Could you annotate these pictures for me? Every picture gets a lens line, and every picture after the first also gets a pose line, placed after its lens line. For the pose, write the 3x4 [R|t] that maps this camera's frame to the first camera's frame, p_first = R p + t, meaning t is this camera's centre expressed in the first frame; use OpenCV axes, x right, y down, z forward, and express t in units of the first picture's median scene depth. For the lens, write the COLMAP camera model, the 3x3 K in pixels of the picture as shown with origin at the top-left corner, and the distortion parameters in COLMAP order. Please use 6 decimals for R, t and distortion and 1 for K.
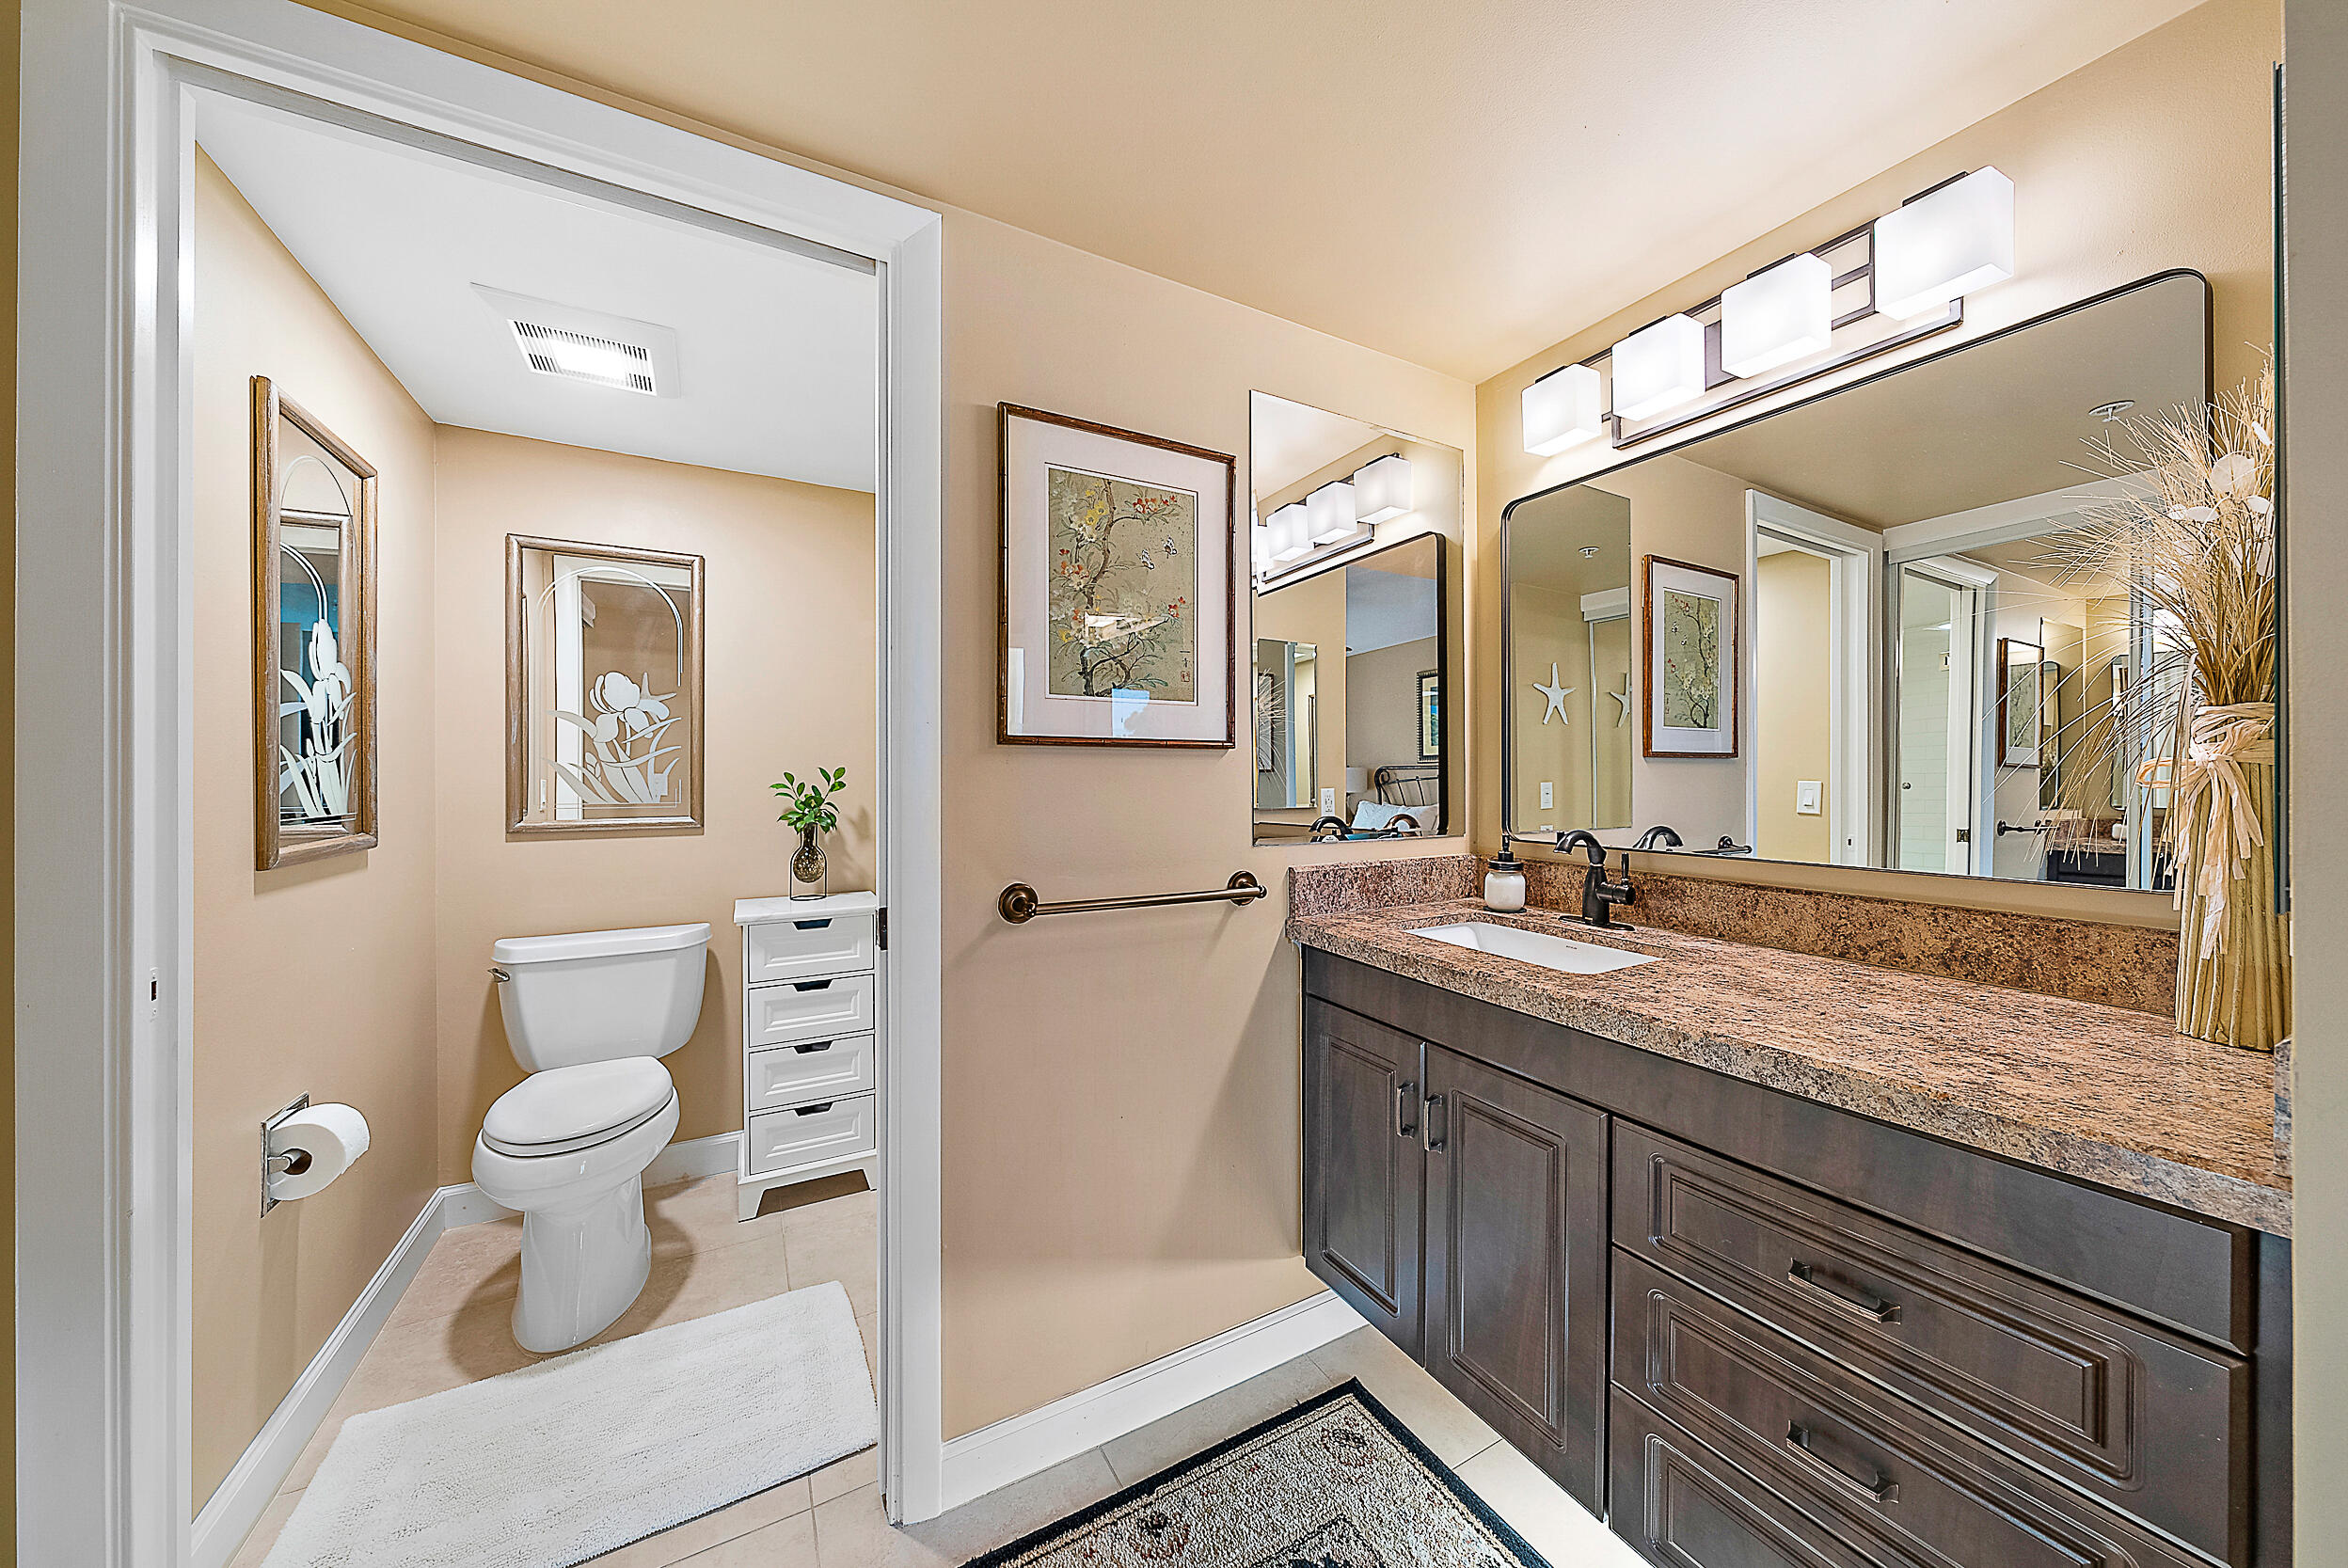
lens RADIAL K [[788.8, 0, 1180.6], [0, 788.8, 784.8], [0, 0, 1]] dist [0.000816, 0.000080]
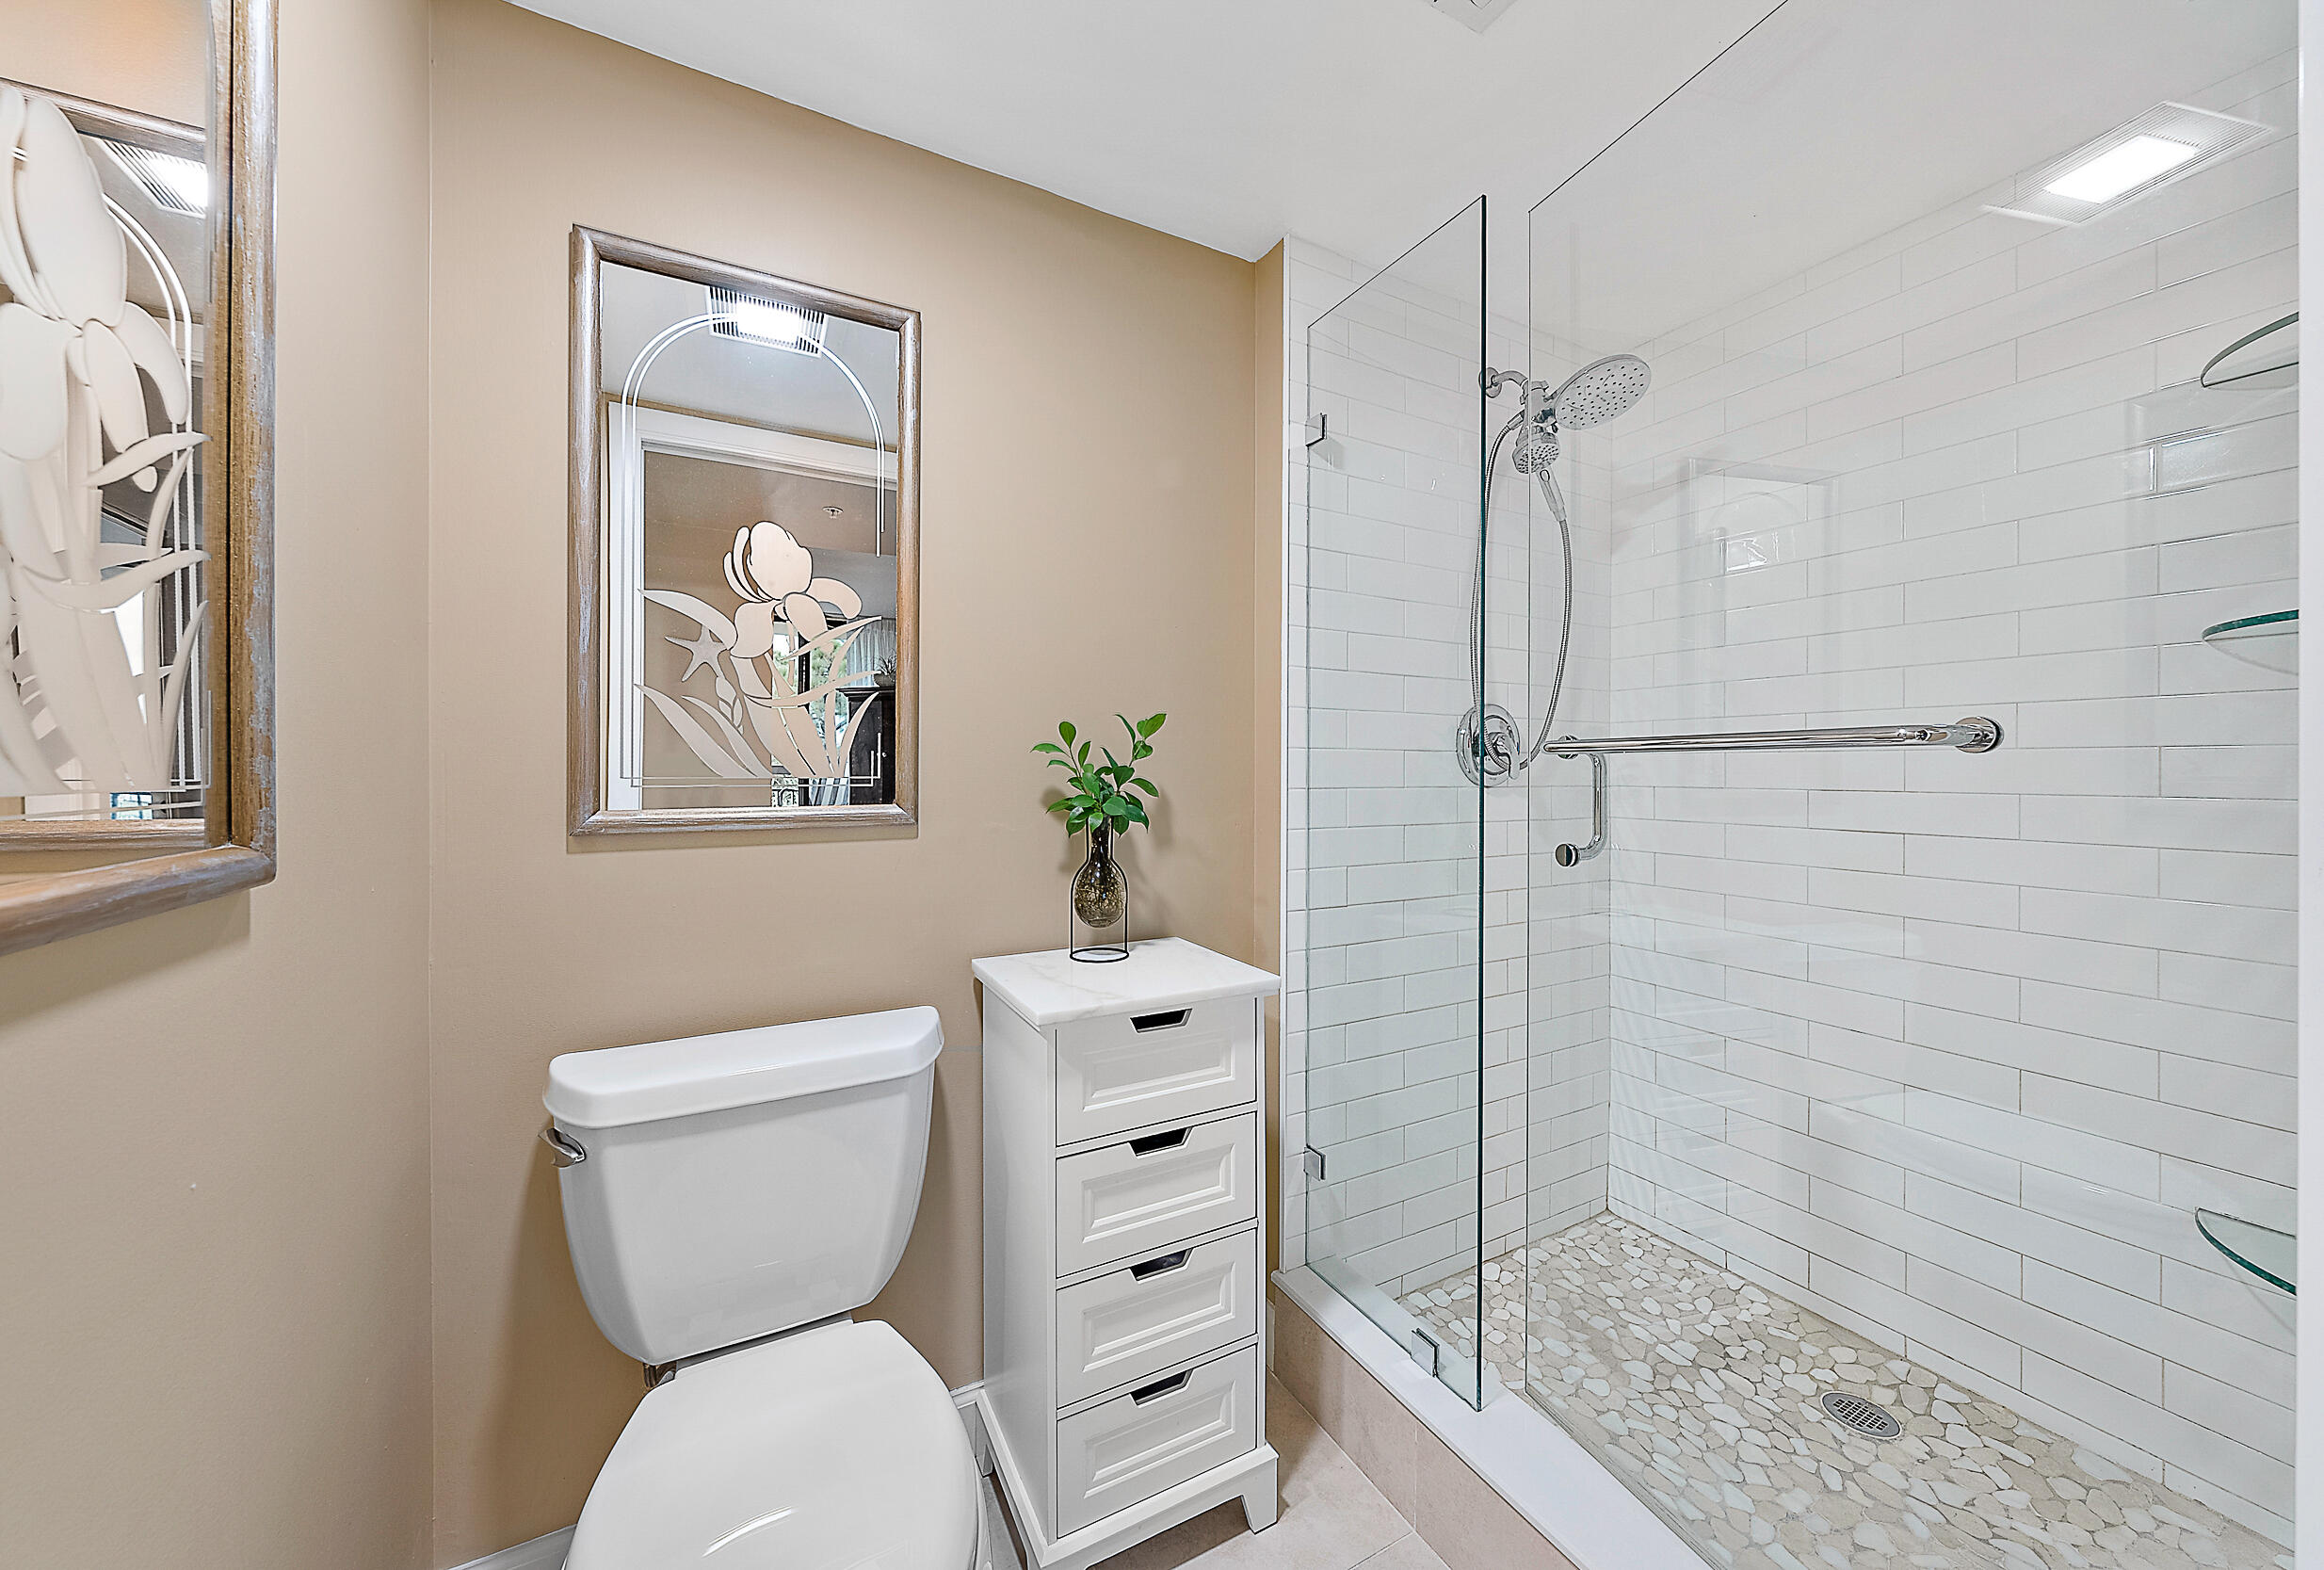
lens RADIAL K [[820.6, 0, 1157.3], [0, 820.6, 773.8], [0, 0, 1]] dist [-0.007706, -0.000240]
pose [[0.999540, -0.001635, -0.030284, -0.448838], [0.001470, 0.999984, -0.005455, 0.024253], [0.030293, 0.005408, 0.999526, 0.477712]]
